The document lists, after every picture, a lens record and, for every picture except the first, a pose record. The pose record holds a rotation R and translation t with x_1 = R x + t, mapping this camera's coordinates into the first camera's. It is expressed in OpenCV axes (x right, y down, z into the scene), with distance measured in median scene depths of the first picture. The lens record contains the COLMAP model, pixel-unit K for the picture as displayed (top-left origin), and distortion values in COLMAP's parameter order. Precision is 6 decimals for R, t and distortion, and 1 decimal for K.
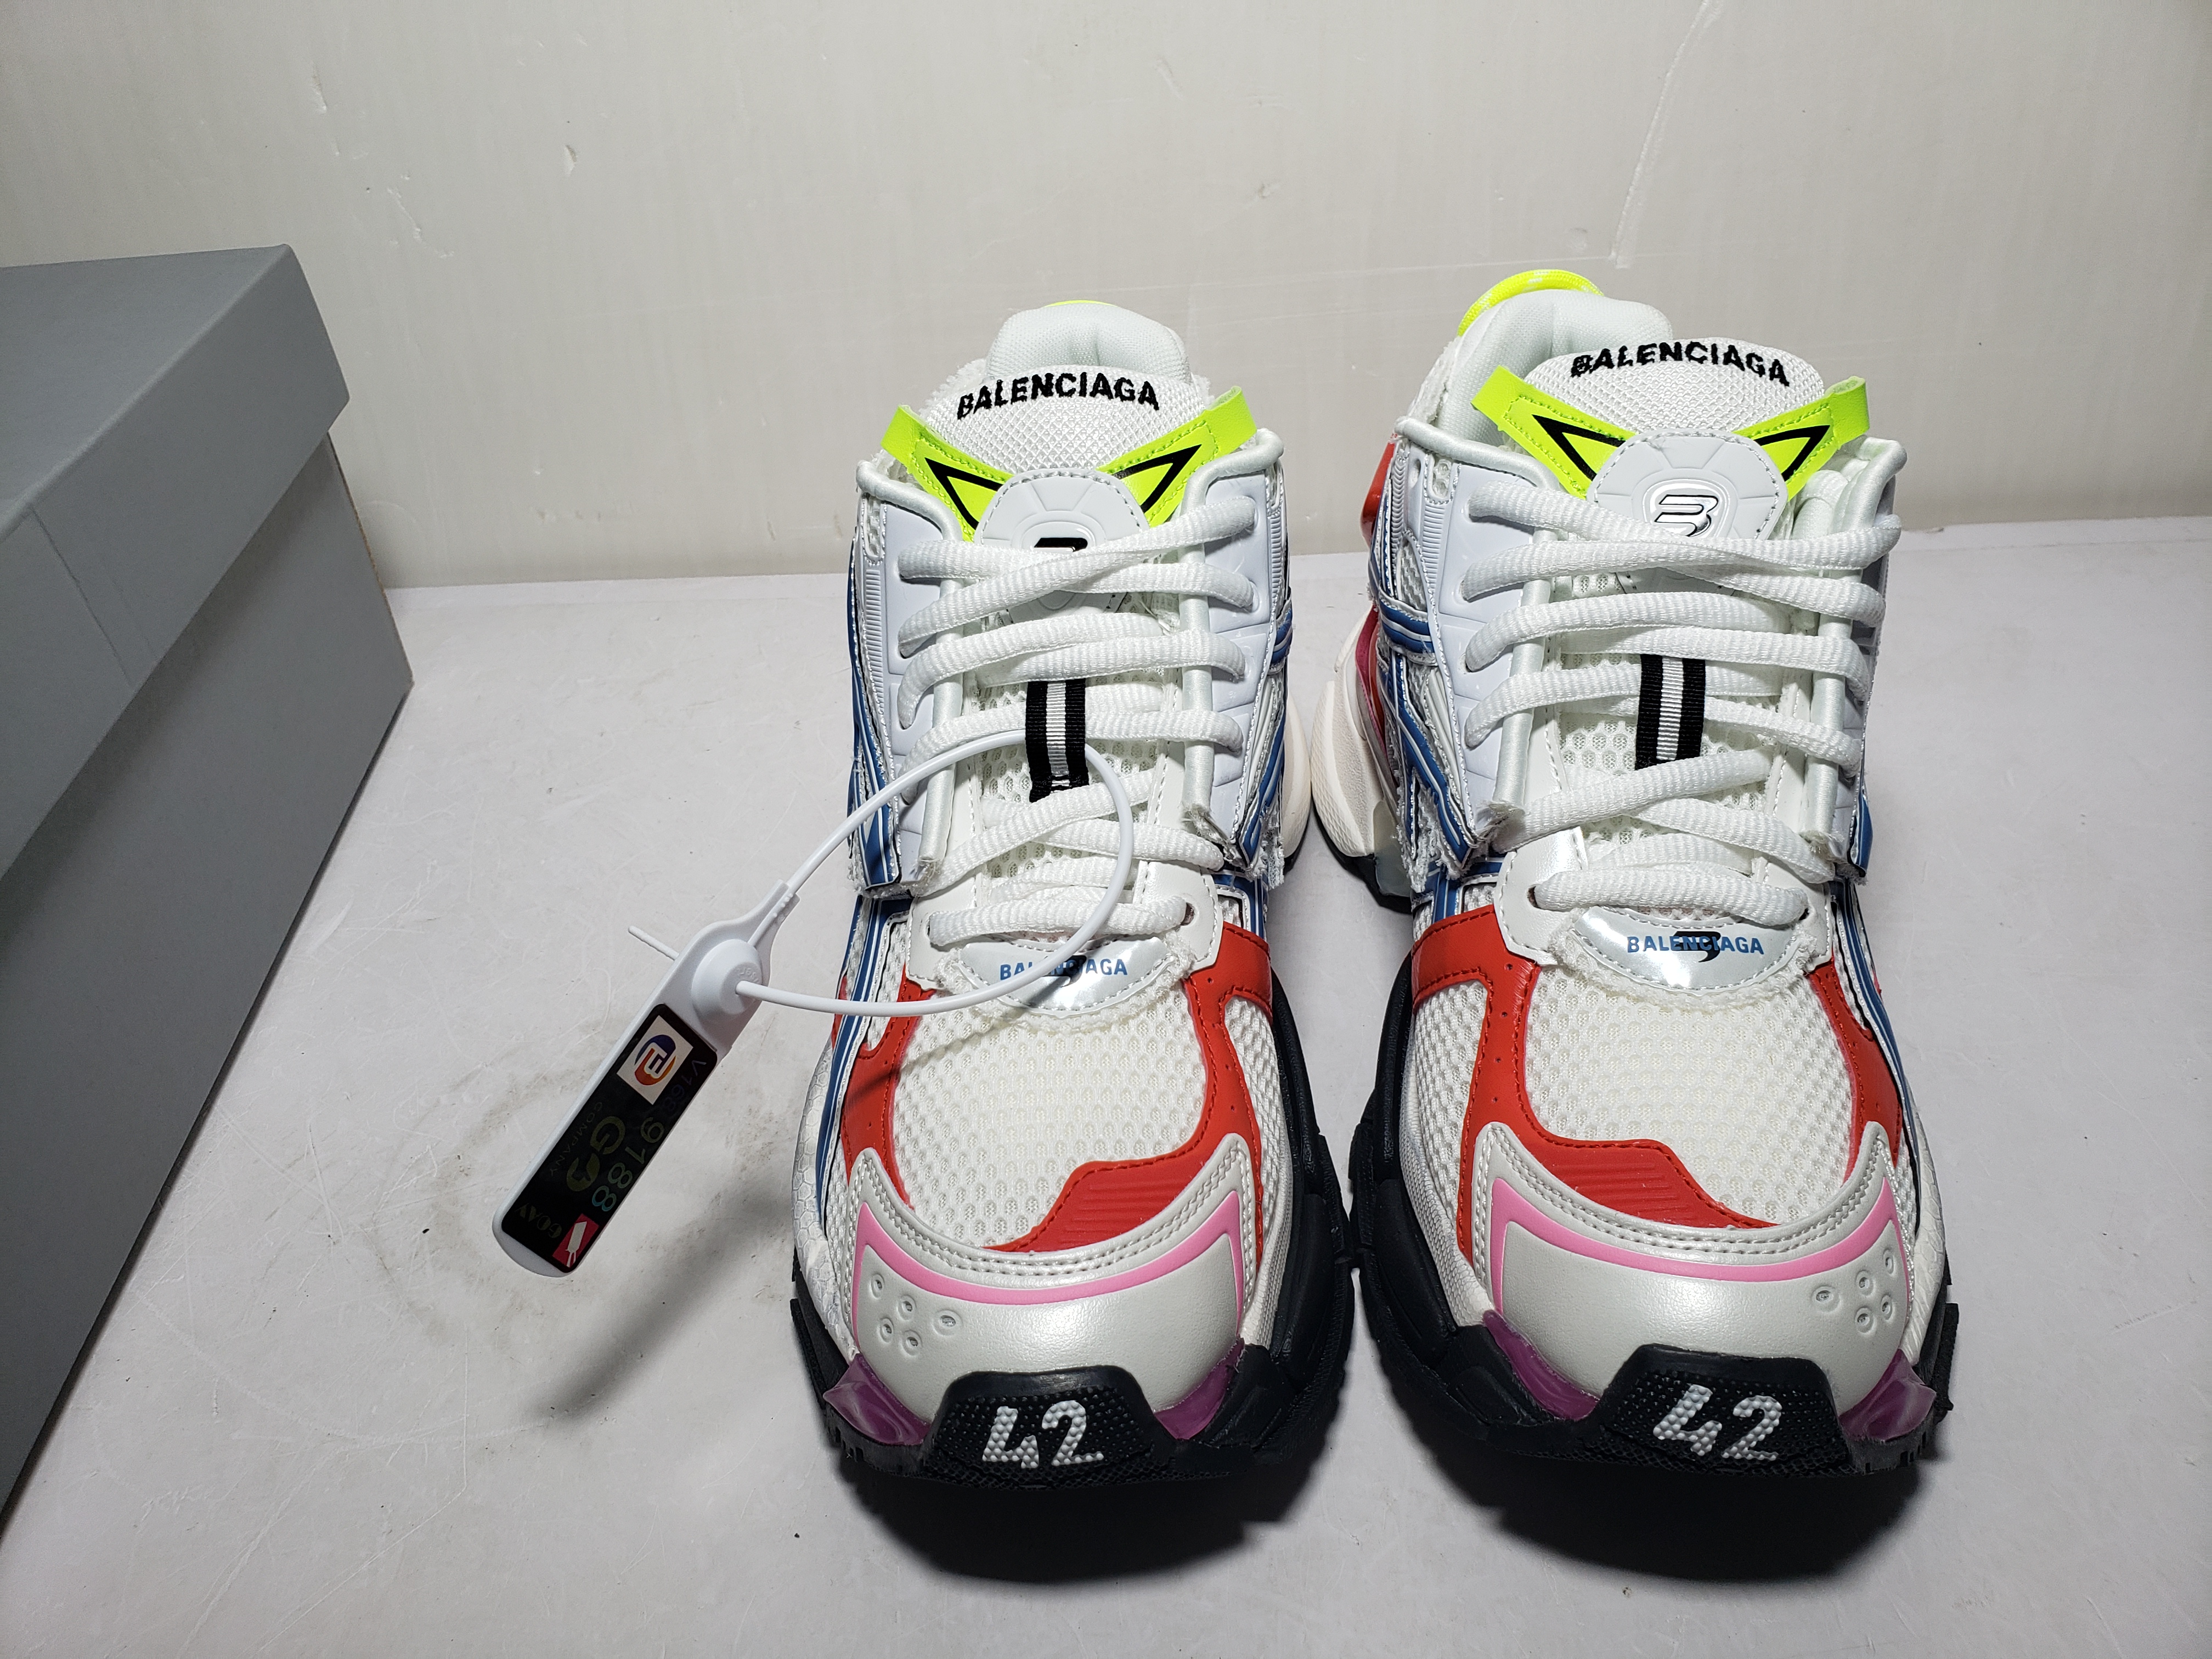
lens RADIAL K [[1820.9, 0, 1089.6], [0, 1820.9, 832.8], [0, 0, 1]] dist [-0.057830, 0.111300]
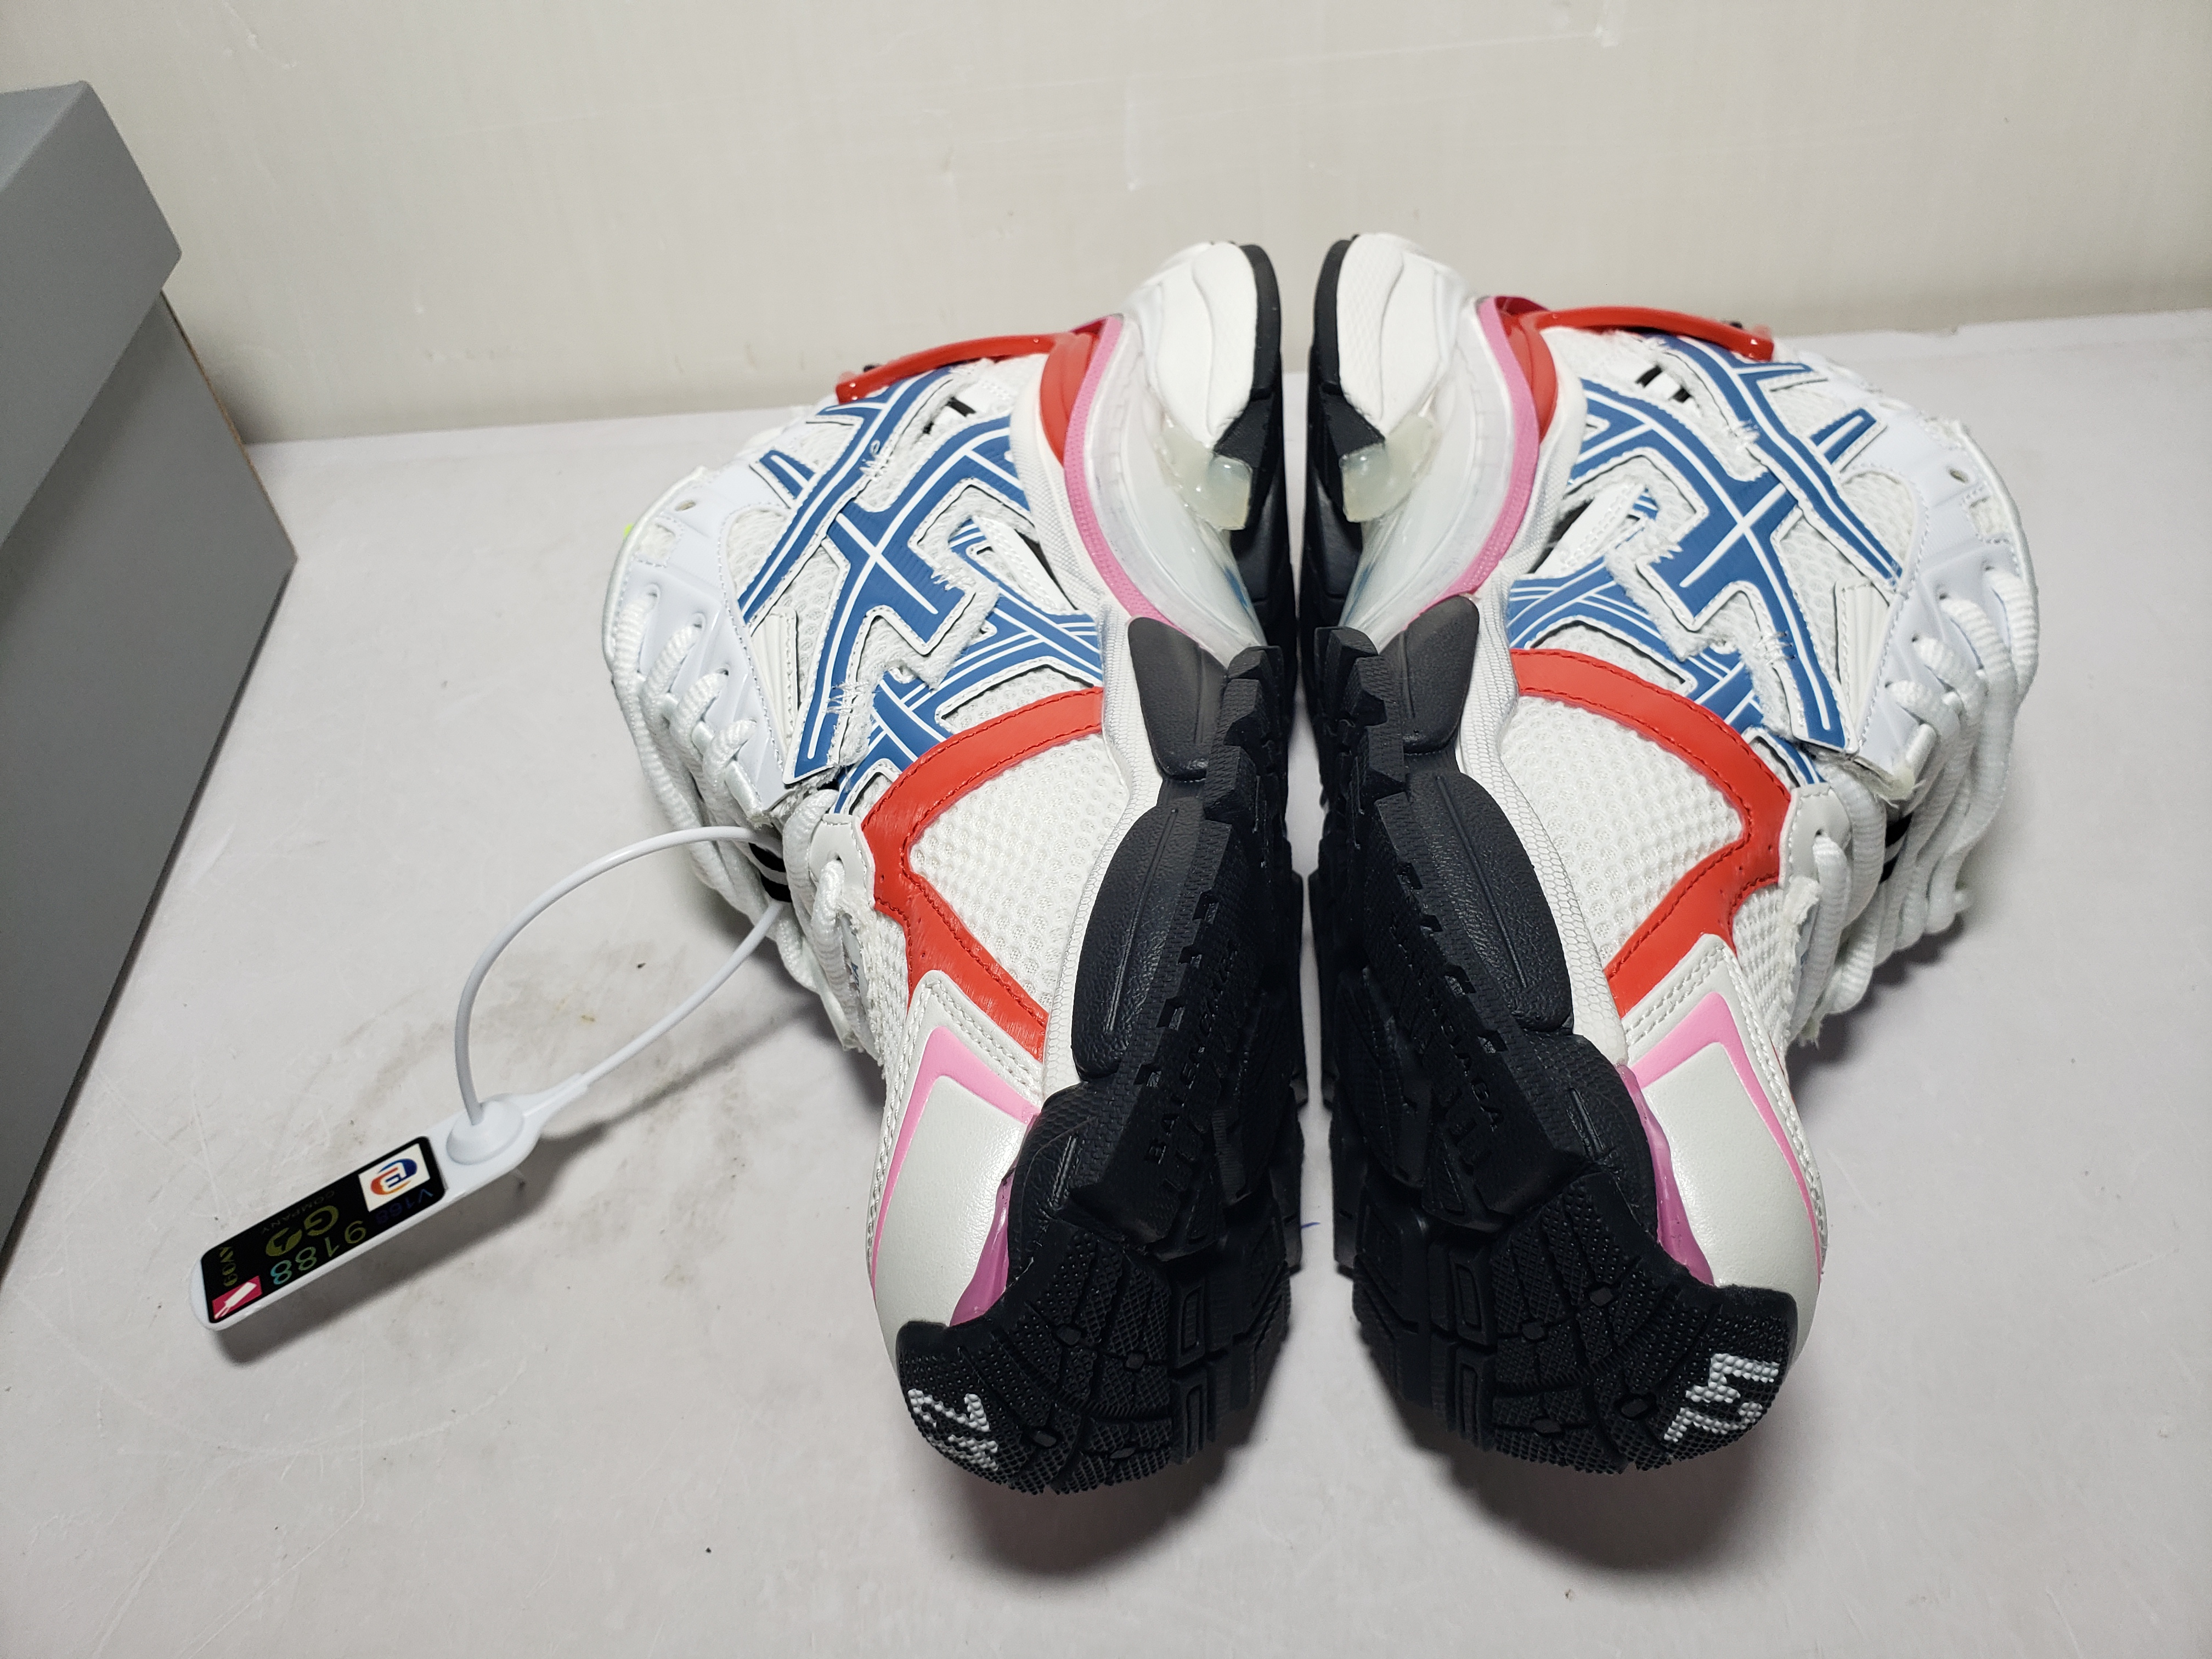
lens RADIAL K [[1820.9, 0, 1106.7], [0, 1820.9, 830.8], [0, 0, 1]] dist [-0.057830, 0.111300]
pose [[0.999515, -0.031028, 0.002512, 0.041423], [0.030289, 0.987979, 0.151591, -0.089874], [-0.007185, -0.151442, 0.988440, 0.077192]]
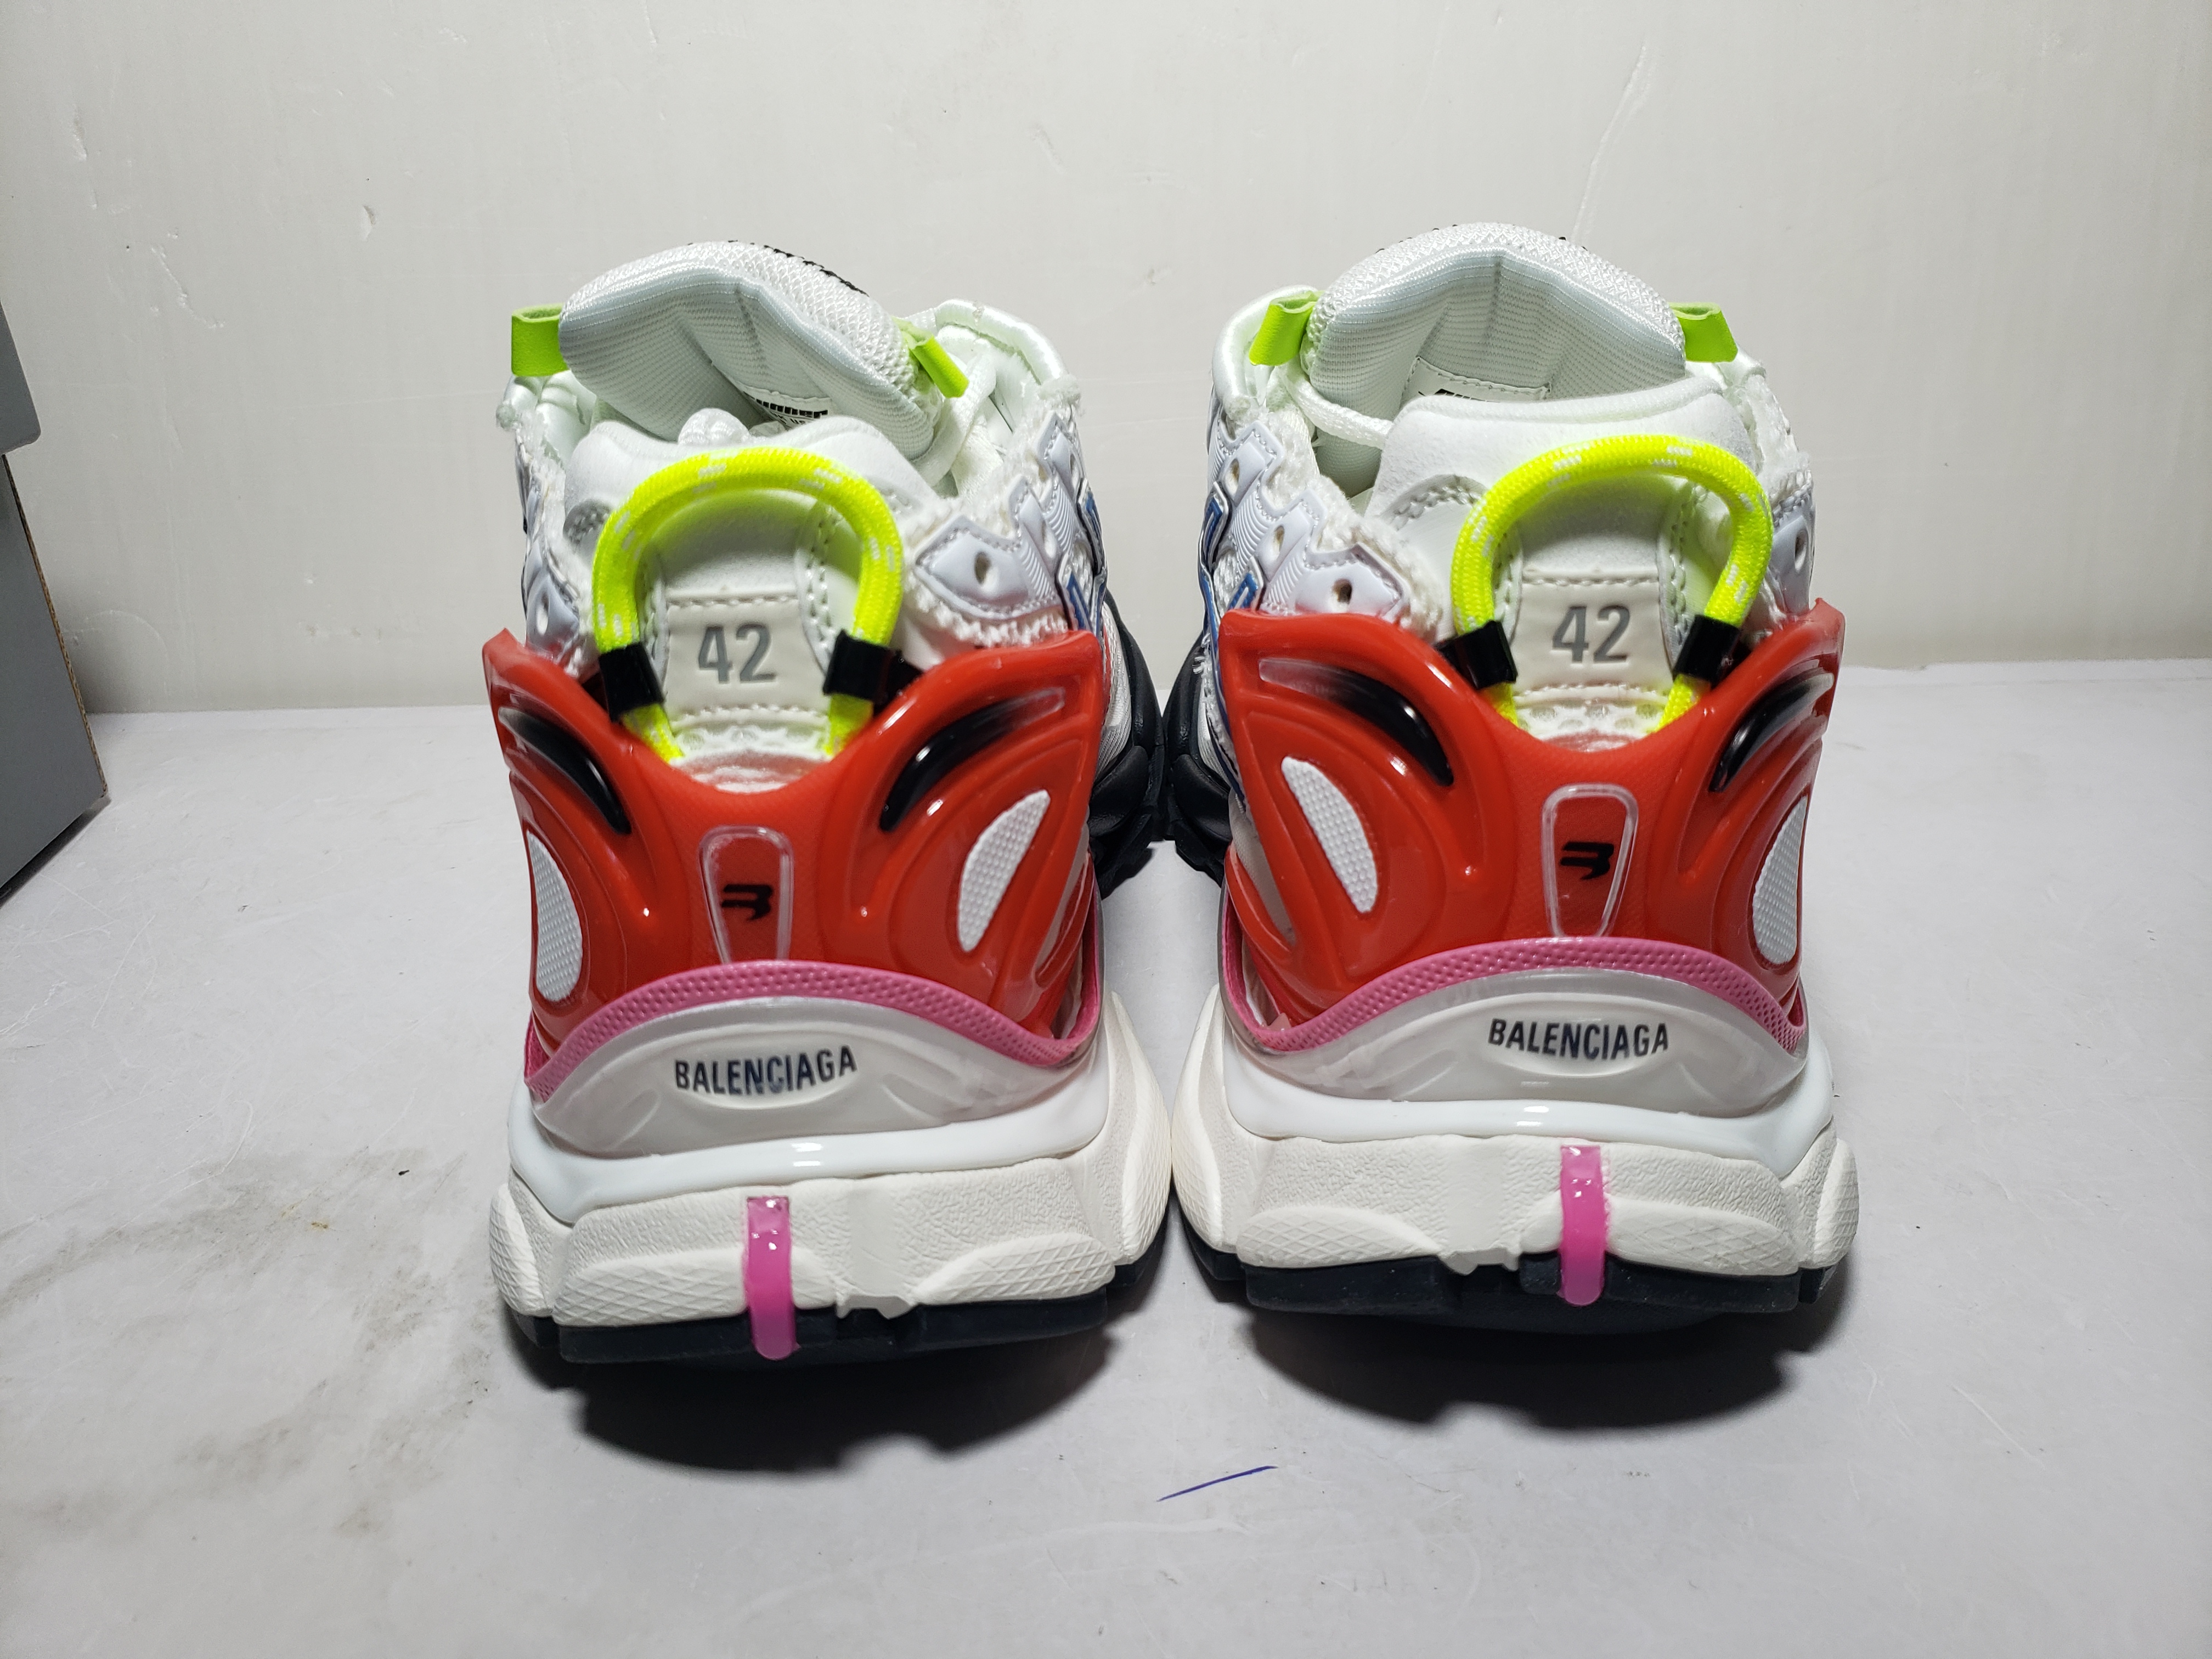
lens RADIAL K [[1820.9, 0, 1129.0], [0, 1820.9, 789.9], [0, 0, 1]] dist [-0.057830, 0.111300]
pose [[0.998484, 0.016833, 0.052401, 0.051194], [-0.004934, 0.975626, -0.219385, 0.109856], [-0.054816, 0.218793, 0.974230, 0.226437]]
